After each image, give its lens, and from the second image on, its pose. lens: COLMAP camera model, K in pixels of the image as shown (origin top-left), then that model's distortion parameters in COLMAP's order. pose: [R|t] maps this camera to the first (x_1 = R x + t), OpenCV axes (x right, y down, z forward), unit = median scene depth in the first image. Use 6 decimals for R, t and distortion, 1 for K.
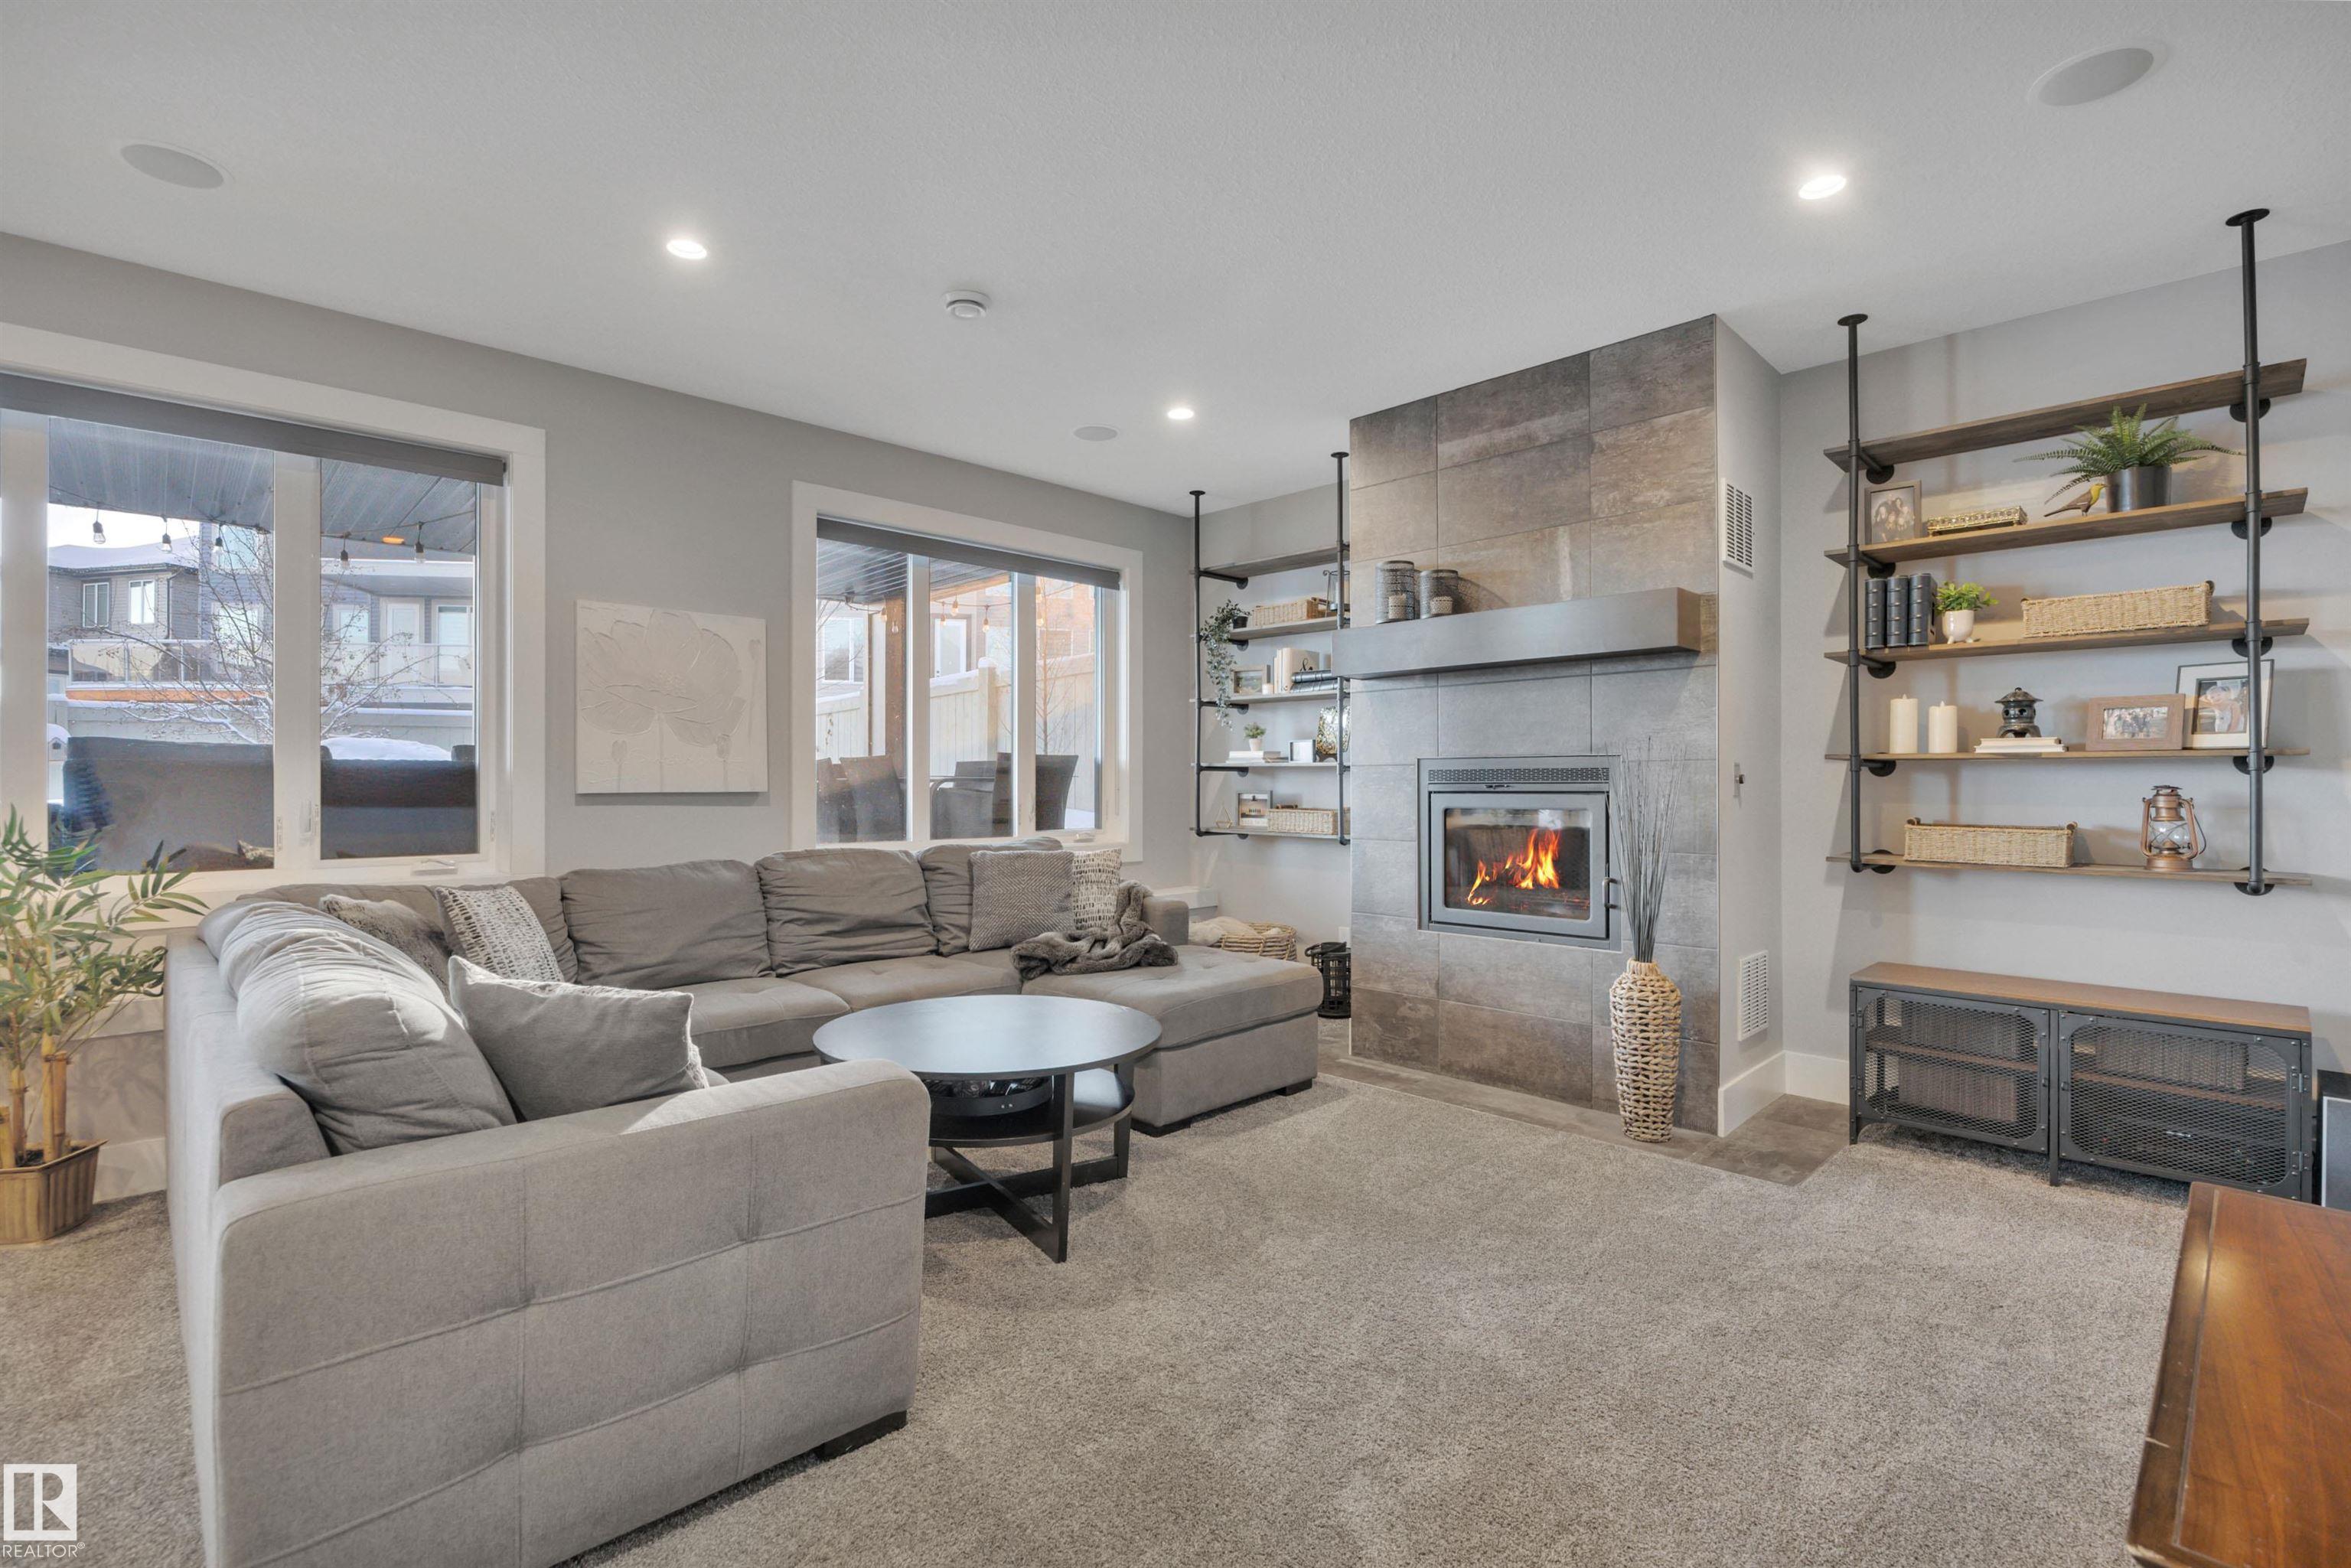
lens RADIAL K [[1096.5, 0, 1168.4], [0, 1096.5, 777.8], [0, 0, 1]] dist [-0.011092, 0.000414]
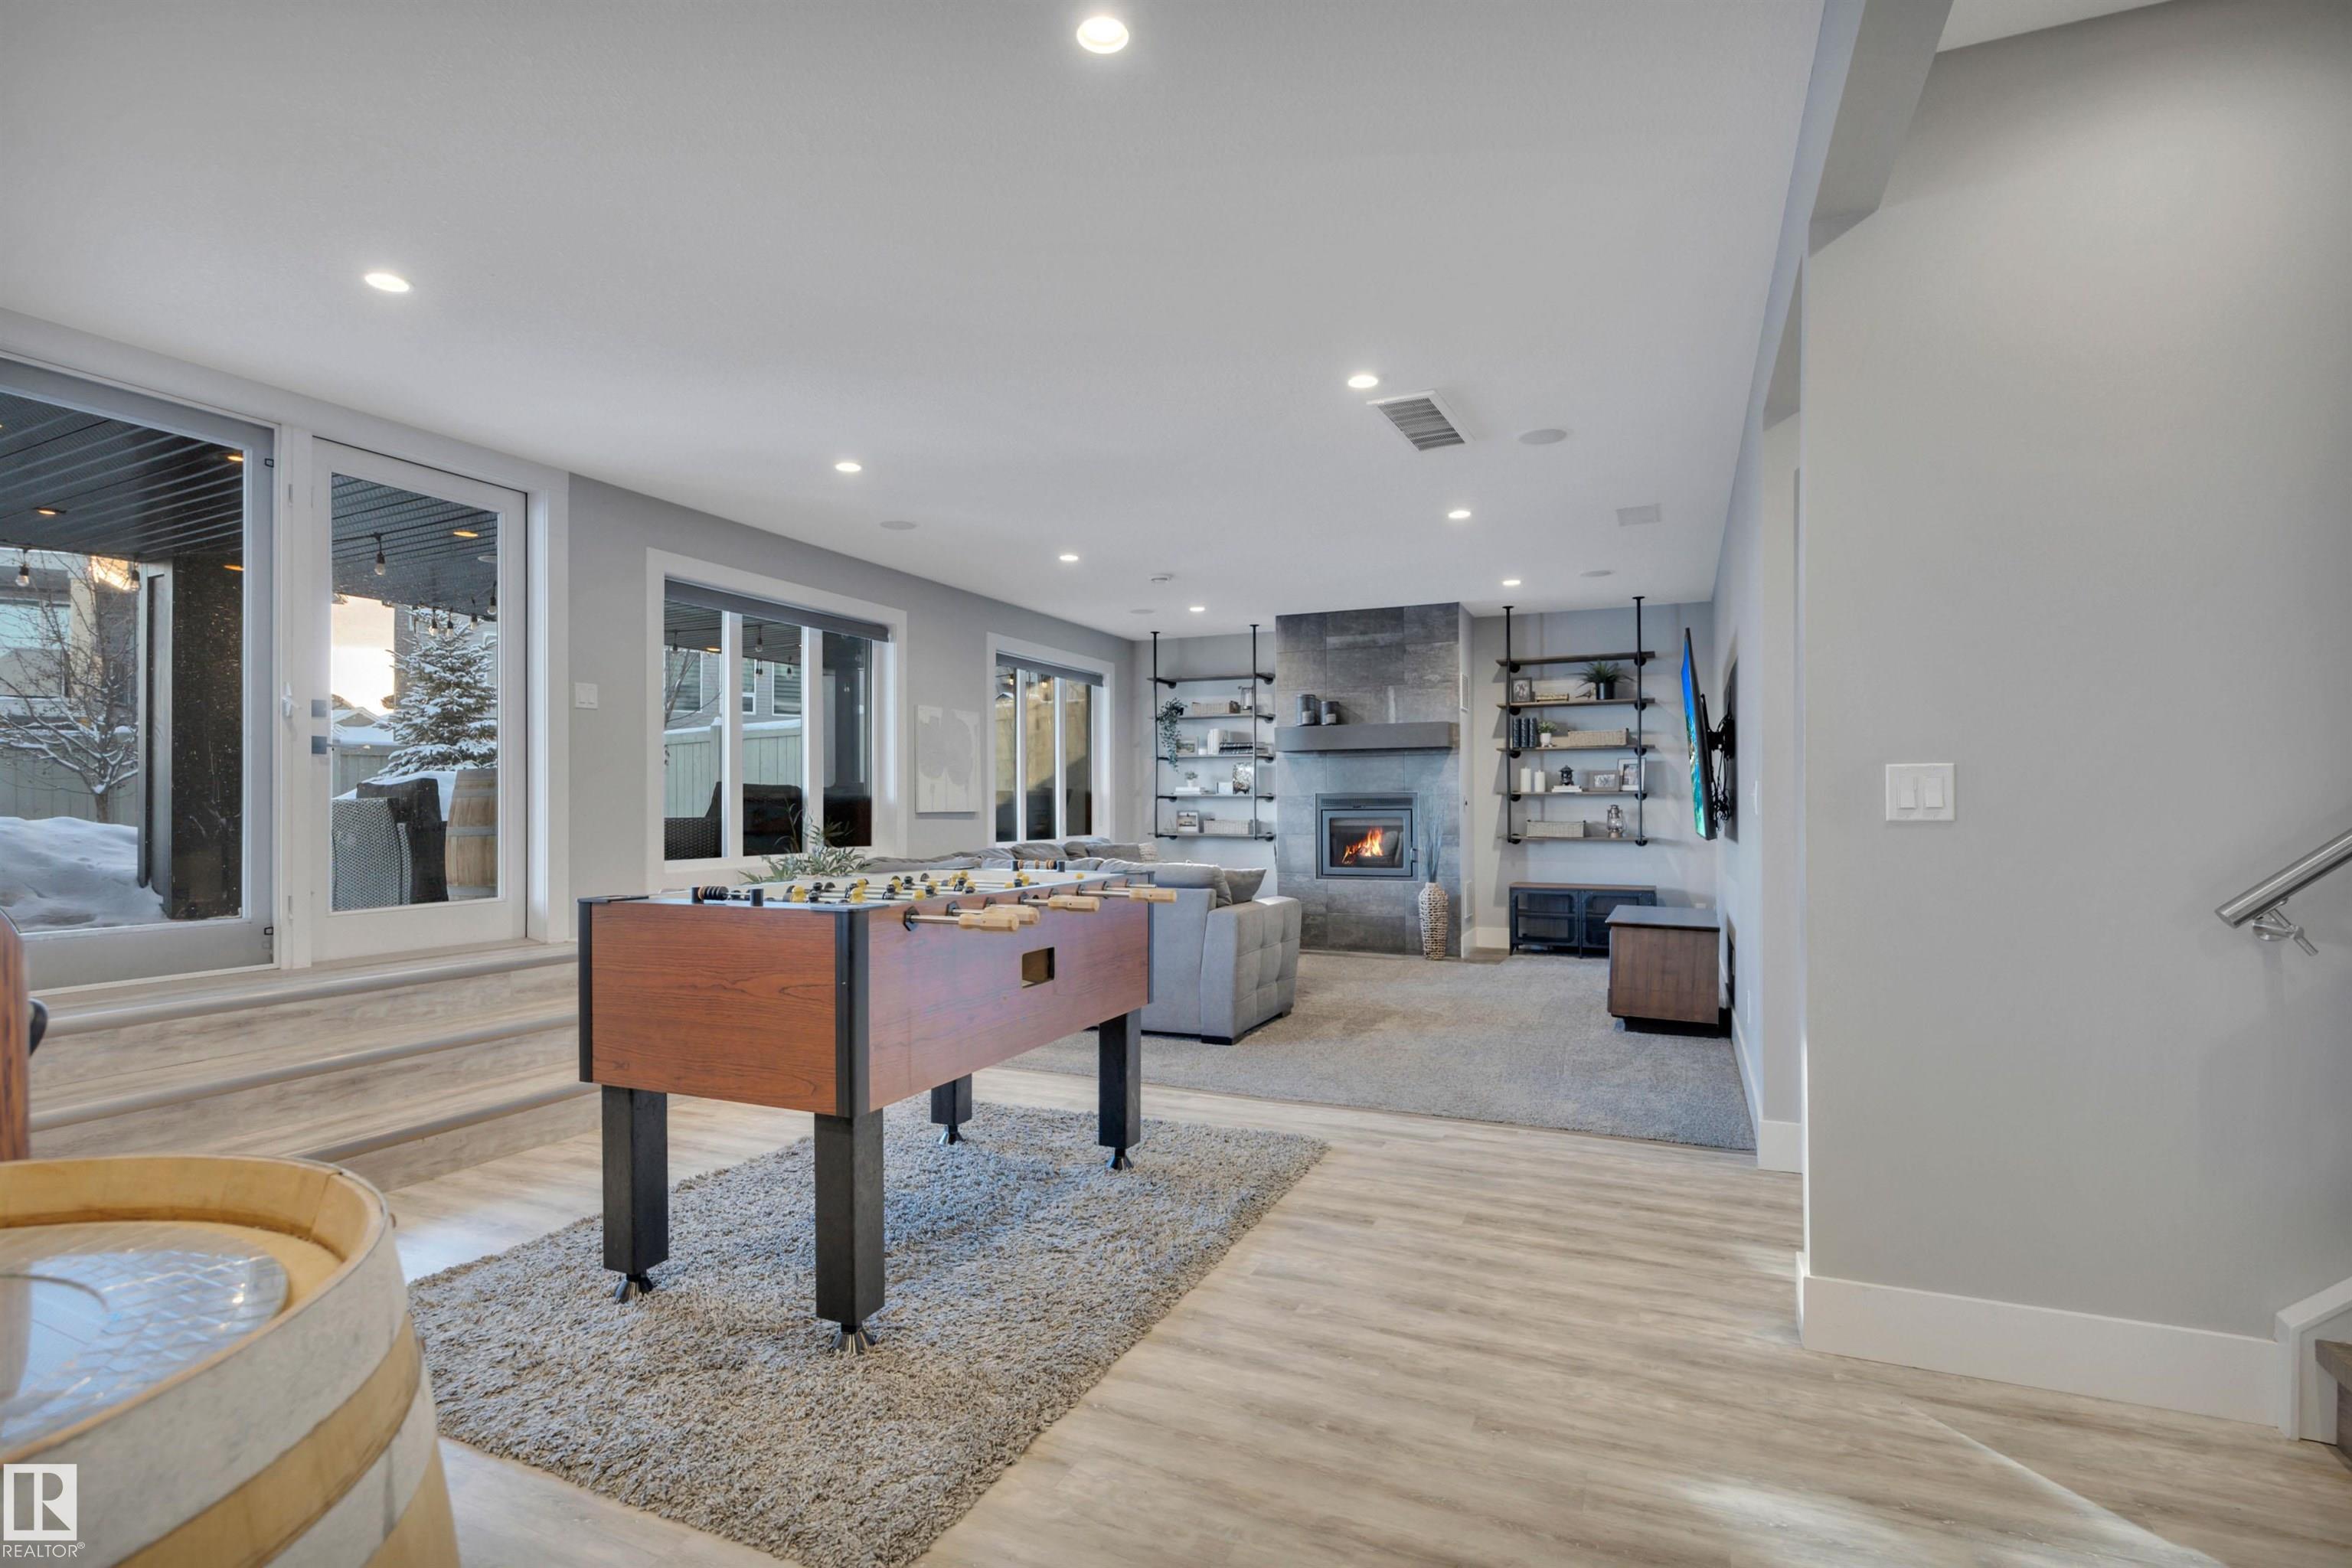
lens RADIAL K [[1056.8, 0, 1224.9], [0, 1056.8, 796.4], [0, 0, 1]] dist [-0.012758, -0.000094]
pose [[0.928131, -0.000250, 0.372254, -0.755956], [0.002360, 0.999984, -0.005213, -0.002281], [-0.372247, 0.005717, 0.928116, -0.849226]]
